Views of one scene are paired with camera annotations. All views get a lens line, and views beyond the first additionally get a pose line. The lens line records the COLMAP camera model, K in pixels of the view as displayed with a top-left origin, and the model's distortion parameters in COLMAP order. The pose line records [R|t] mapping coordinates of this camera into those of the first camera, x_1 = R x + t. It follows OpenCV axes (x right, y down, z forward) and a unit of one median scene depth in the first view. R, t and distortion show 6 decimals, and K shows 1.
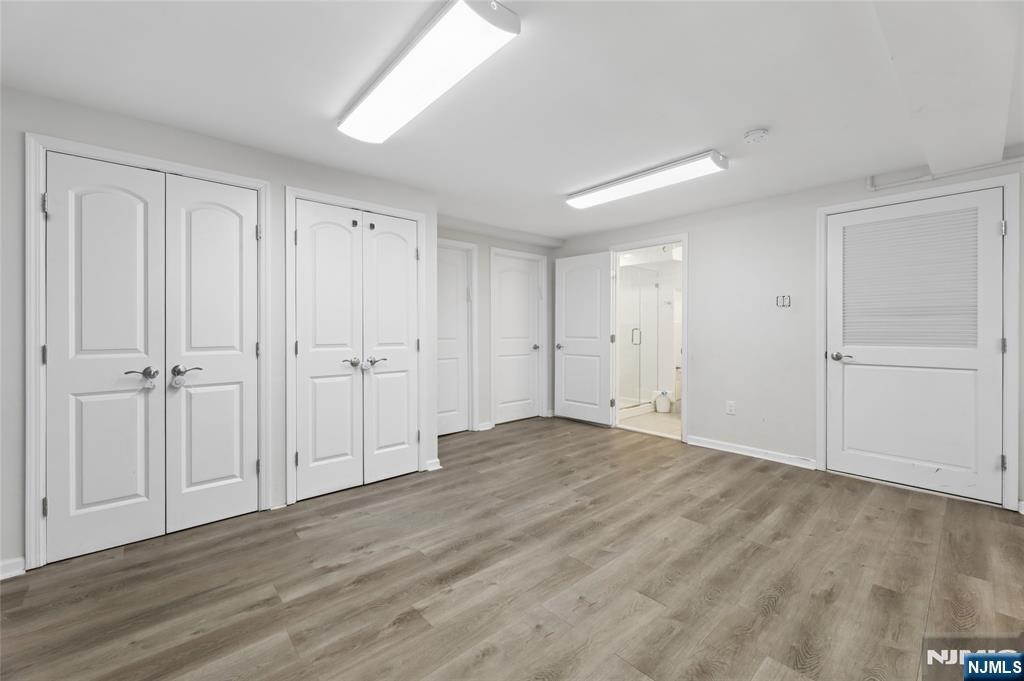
lens RADIAL K [[418.8, 0, 505.6], [0, 418.8, 338.4], [0, 0, 1]] dist [-0.000426, -0.000149]
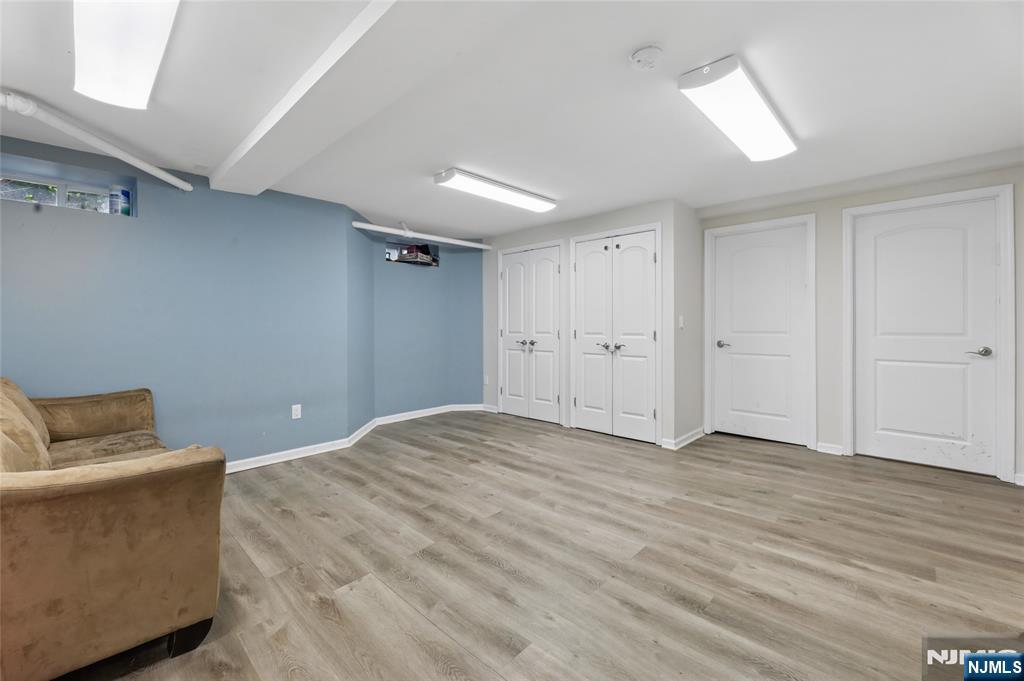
lens RADIAL K [[418.8, 0, 505.6], [0, 418.8, 338.4], [0, 0, 1]] dist [-0.000426, -0.000149]
pose [[0.077780, 0.033869, -0.996395, 1.193743], [-0.016294, 0.999332, 0.032697, -0.011188], [0.996837, 0.013692, 0.078280, 0.637902]]
